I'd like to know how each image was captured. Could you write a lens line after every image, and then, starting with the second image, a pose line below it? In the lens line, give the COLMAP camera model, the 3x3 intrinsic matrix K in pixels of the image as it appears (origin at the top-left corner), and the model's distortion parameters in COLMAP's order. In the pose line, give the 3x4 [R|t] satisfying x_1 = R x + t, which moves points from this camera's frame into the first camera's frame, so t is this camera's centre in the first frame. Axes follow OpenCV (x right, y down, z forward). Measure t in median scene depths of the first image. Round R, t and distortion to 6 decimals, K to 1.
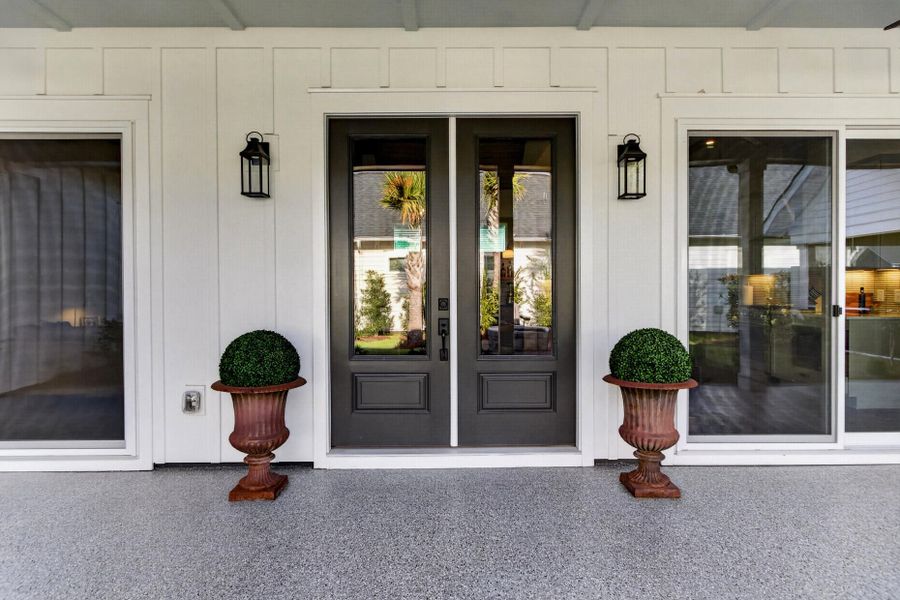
lens RADIAL K [[411.5, 0, 450.0], [0, 411.5, 300.0], [0, 0, 1]] dist [-0.002582, -0.000193]
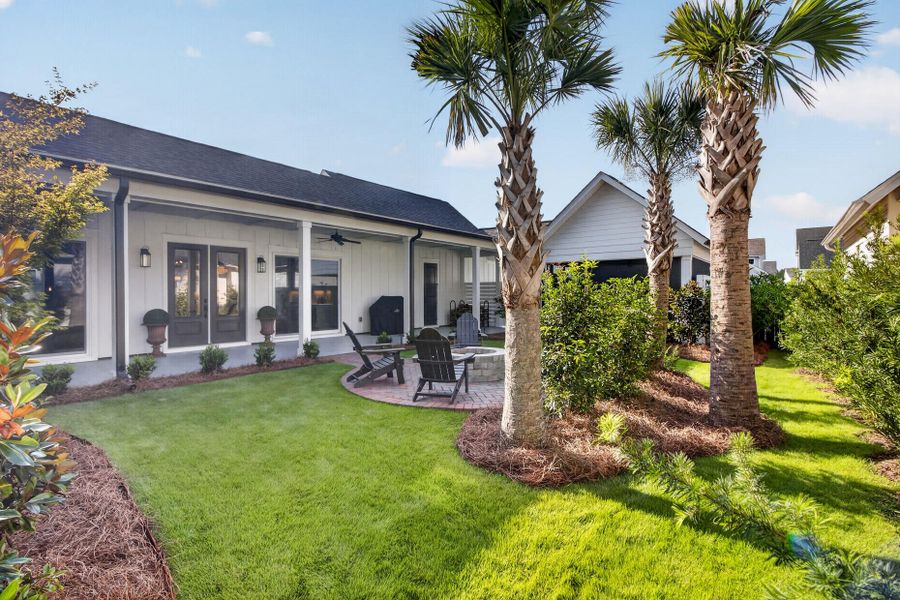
lens RADIAL K [[411.5, 0, 450.0], [0, 411.5, 300.0], [0, 0, 1]] dist [-0.002582, -0.000193]
pose [[0.588451, -0.011381, 0.808453, -1.543313], [-0.012144, 0.999664, 0.022912, -0.097353], [-0.808442, -0.023300, 0.588115, -2.538549]]
